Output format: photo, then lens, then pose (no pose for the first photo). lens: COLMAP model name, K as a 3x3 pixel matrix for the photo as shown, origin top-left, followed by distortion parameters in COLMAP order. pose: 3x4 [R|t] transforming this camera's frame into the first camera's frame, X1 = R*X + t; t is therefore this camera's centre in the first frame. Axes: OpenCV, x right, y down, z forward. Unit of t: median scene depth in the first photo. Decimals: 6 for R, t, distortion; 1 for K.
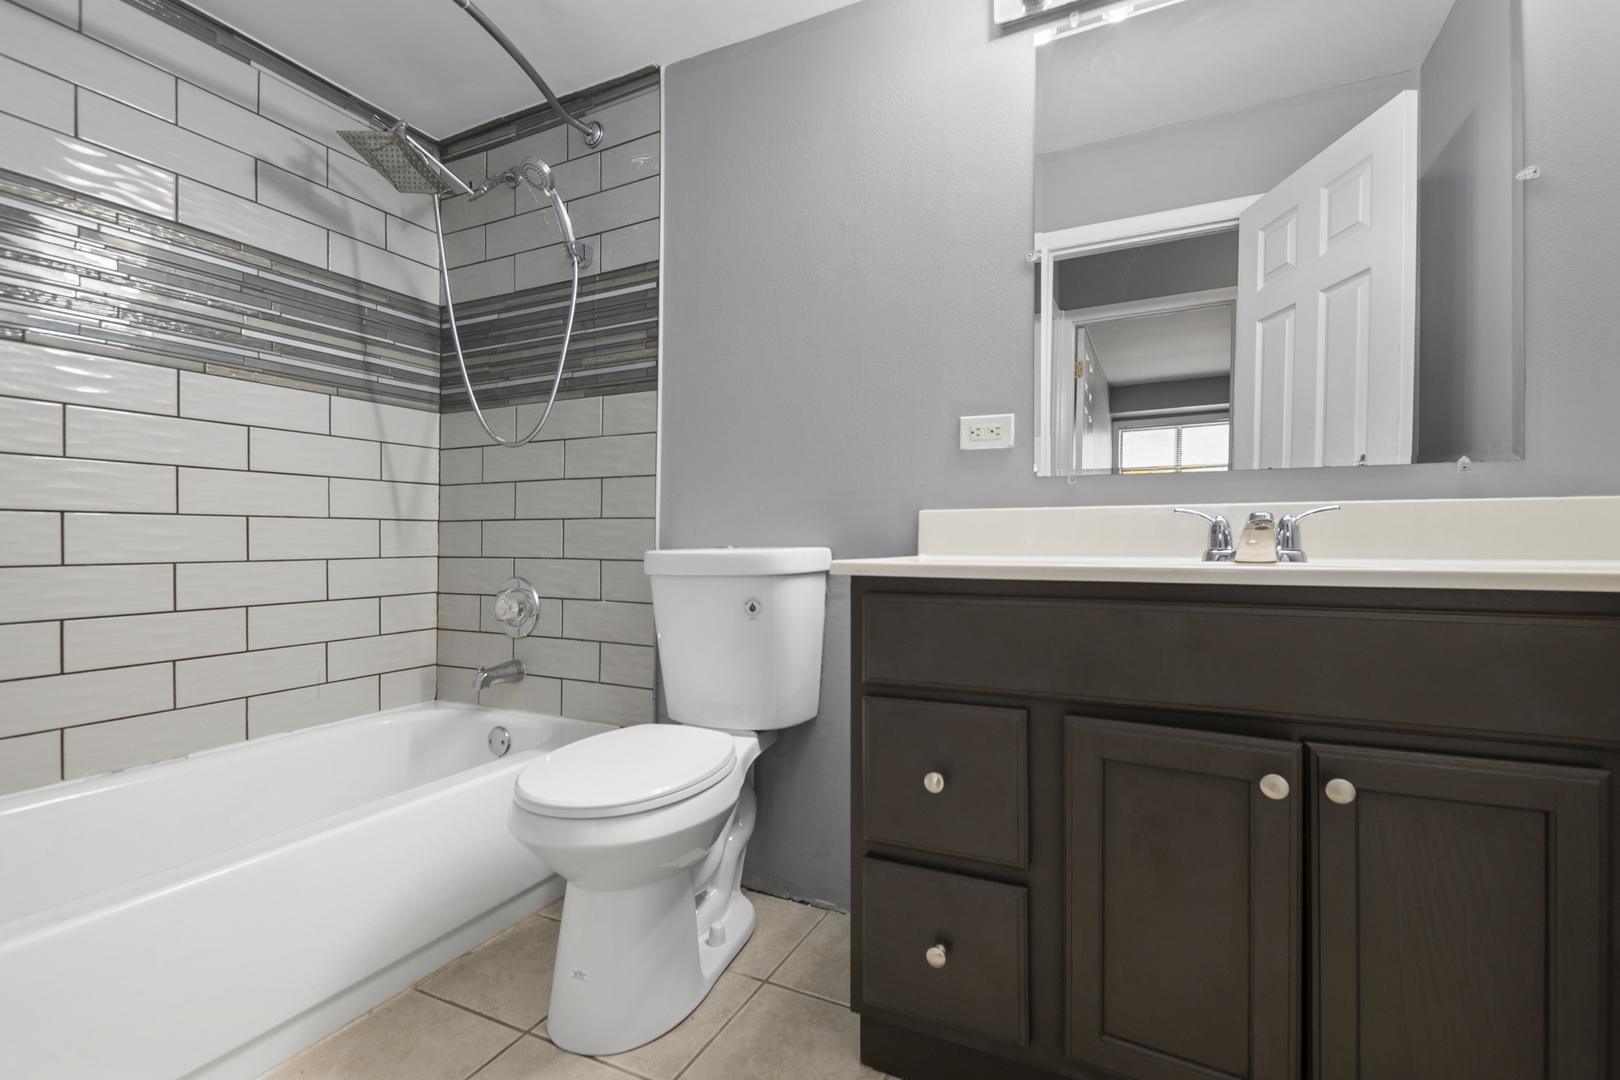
lens RADIAL K [[710.8, 0, 826.9], [0, 710.8, 539.3], [0, 0, 1]] dist [0.012272, -0.009669]
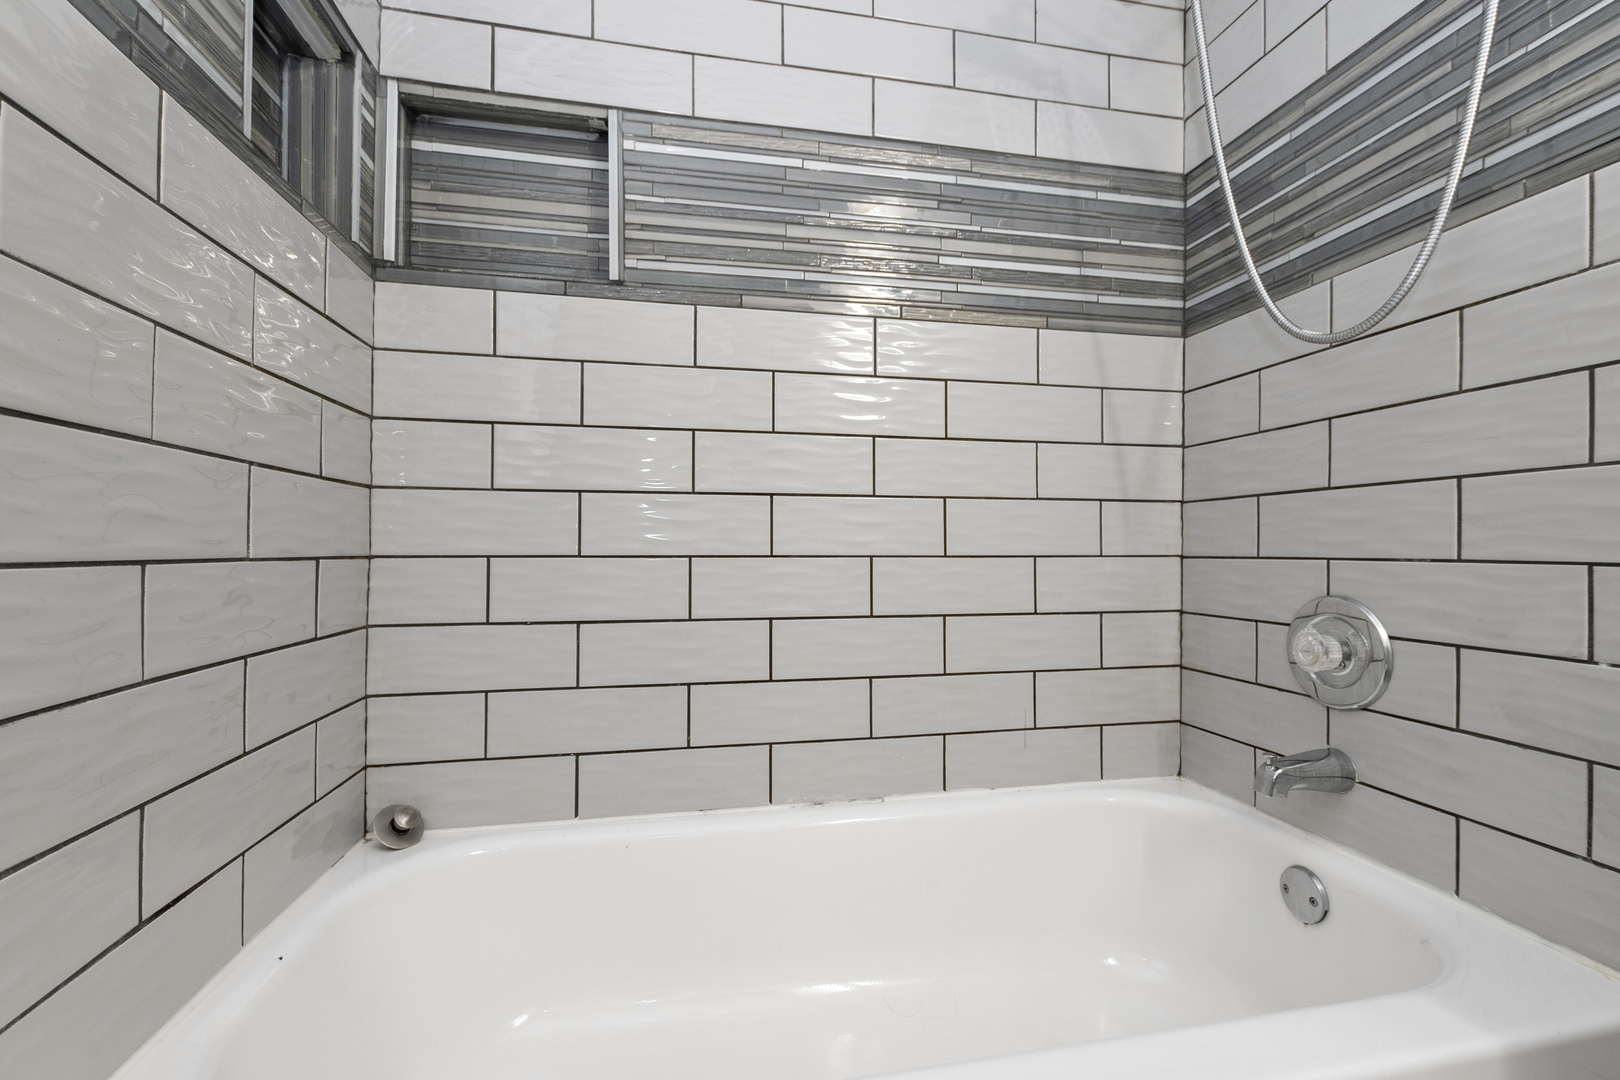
lens RADIAL K [[718.1, 0, 813.3], [0, 718.1, 545.4], [0, 0, 1]] dist [0.003041, -0.000394]
pose [[0.602667, -0.003518, -0.797985, -0.242800], [-0.000548, 0.999988, -0.004823, 0.019375], [0.797992, 0.003344, 0.602658, 0.363767]]
